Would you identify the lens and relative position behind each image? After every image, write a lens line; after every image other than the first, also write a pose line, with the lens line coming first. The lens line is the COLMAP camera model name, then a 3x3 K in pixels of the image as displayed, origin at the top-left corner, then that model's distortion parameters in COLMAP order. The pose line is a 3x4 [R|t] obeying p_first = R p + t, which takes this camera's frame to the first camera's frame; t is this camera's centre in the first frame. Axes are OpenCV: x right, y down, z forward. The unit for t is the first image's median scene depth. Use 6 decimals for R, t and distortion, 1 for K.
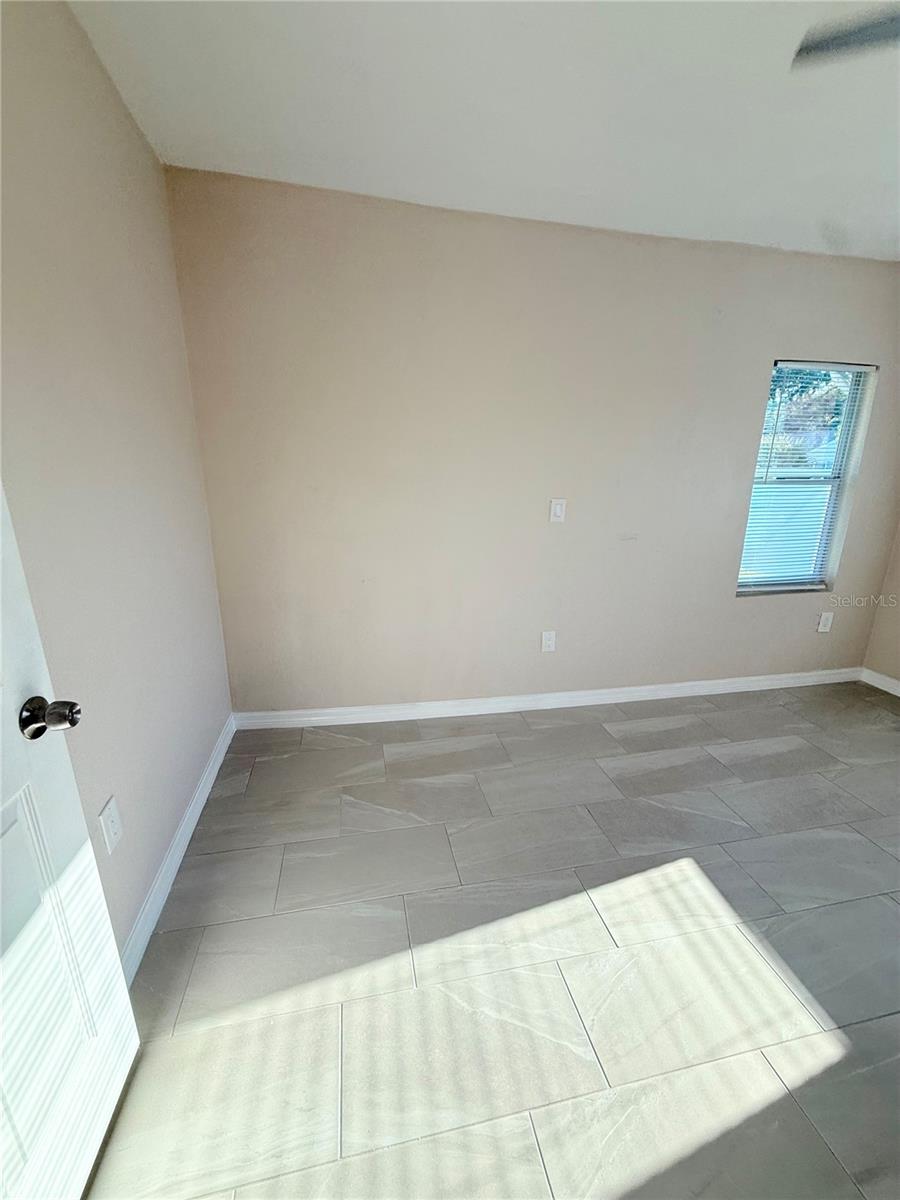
lens RADIAL K [[478.3, 0, 449.6], [0, 478.3, 596.8], [0, 0, 1]] dist [0.001319, 0.000273]
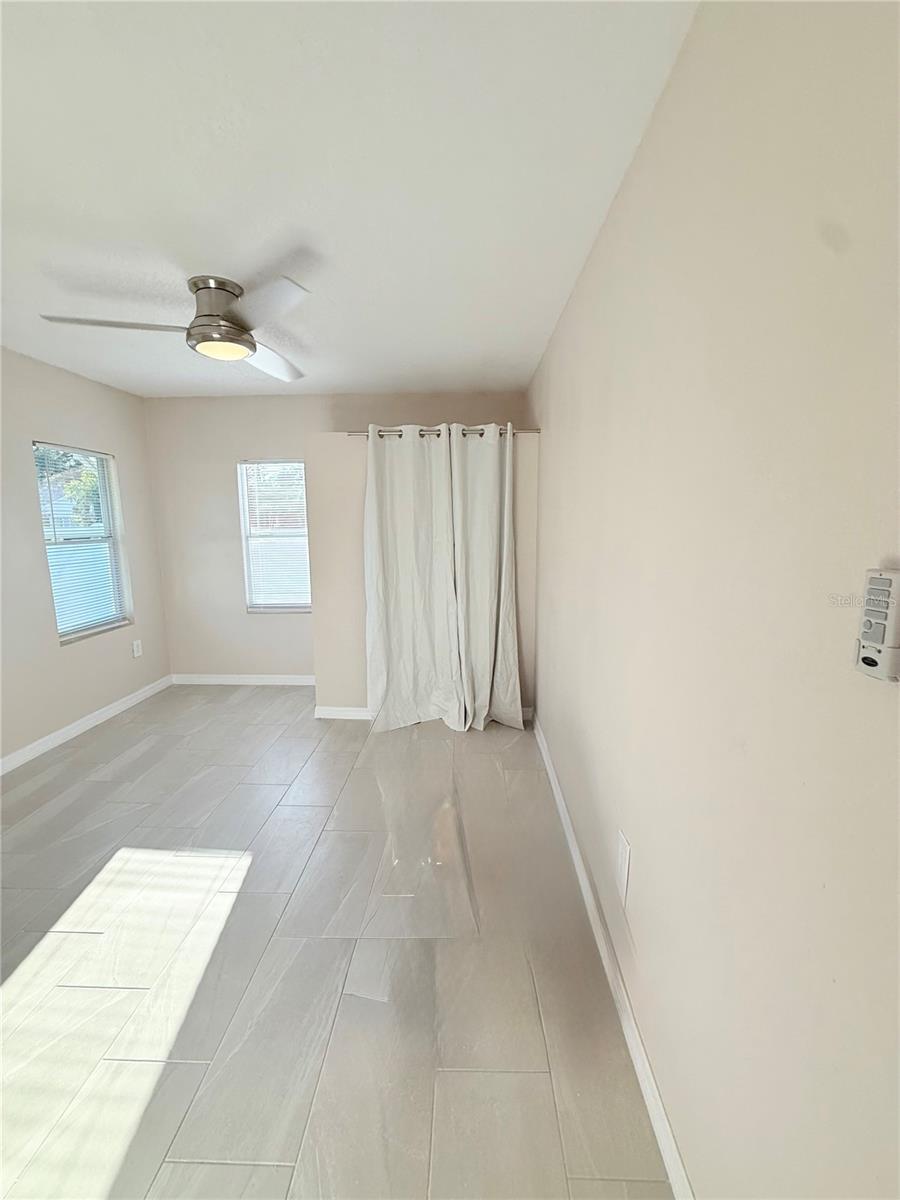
lens RADIAL K [[478.3, 0, 449.6], [0, 478.3, 596.8], [0, 0, 1]] dist [0.001319, 0.000273]
pose [[0.240900, -0.155755, 0.957971, -0.234025], [0.258714, 0.961630, 0.091291, 0.022791], [-0.935433, 0.225848, 0.271952, -0.164223]]
